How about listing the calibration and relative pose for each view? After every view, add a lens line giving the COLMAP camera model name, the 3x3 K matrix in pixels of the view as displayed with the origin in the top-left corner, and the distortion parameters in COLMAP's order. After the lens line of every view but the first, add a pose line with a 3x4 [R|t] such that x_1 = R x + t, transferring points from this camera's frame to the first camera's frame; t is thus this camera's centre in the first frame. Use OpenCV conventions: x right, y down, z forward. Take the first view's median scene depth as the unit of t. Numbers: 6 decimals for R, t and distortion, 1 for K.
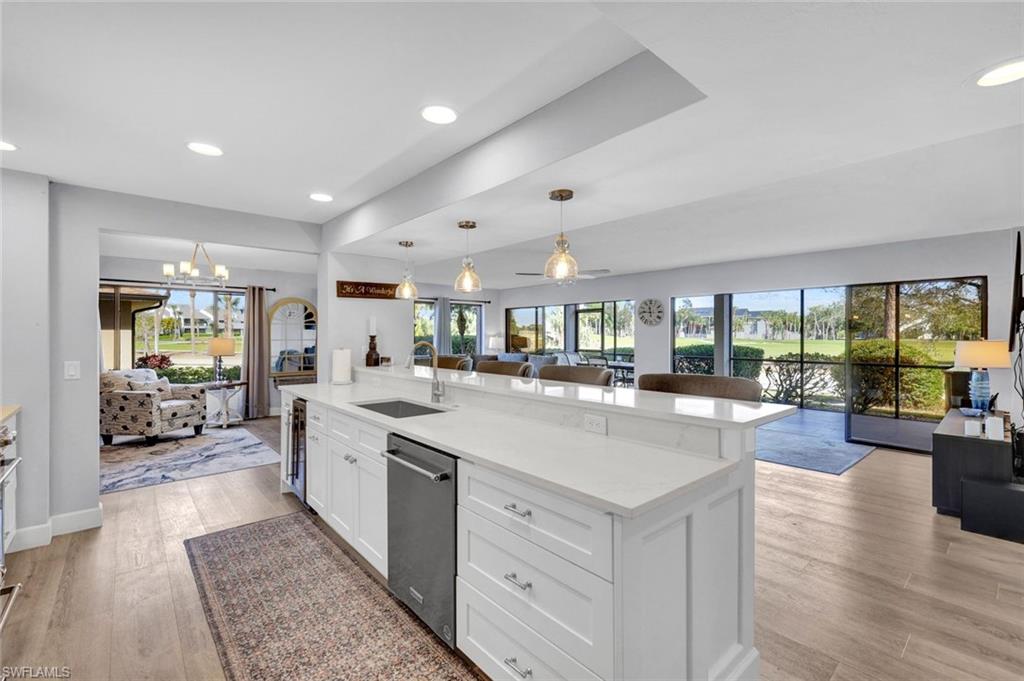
lens RADIAL K [[441.8, 0, 513.5], [0, 441.8, 335.6], [0, 0, 1]] dist [-0.000302, -0.000373]
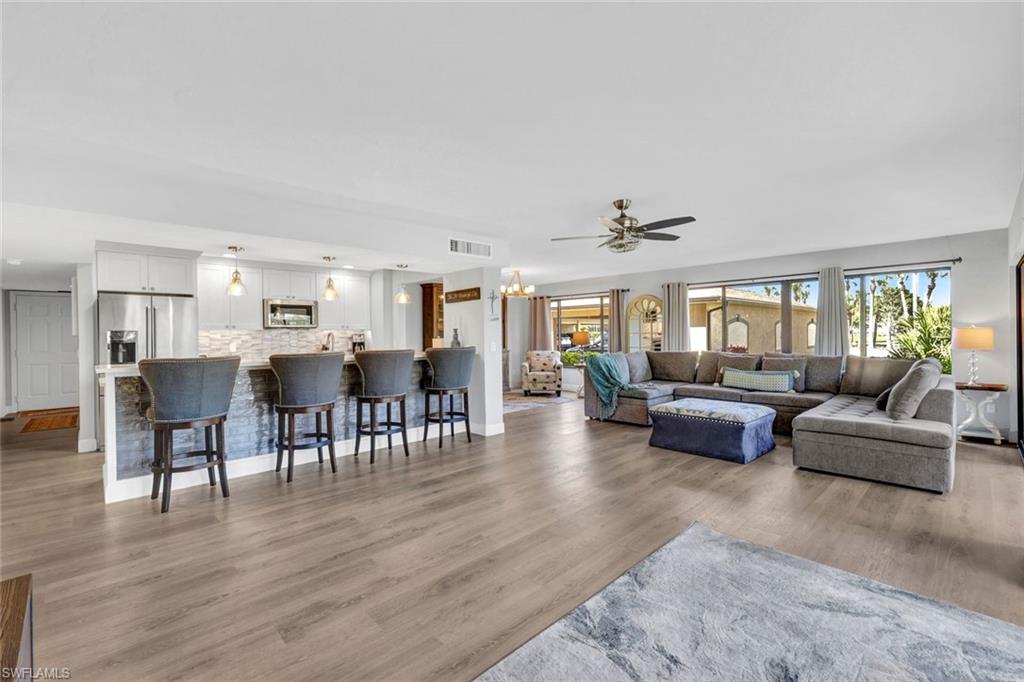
lens RADIAL K [[445.2, 0, 515.6], [0, 445.2, 325.7], [0, 0, 1]] dist [0.006750, 0.000008]
pose [[0.058441, -0.017692, -0.998134, 0.910778], [0.007955, 0.999819, -0.017256, 0.013533], [0.998259, -0.006932, 0.058571, 0.933068]]
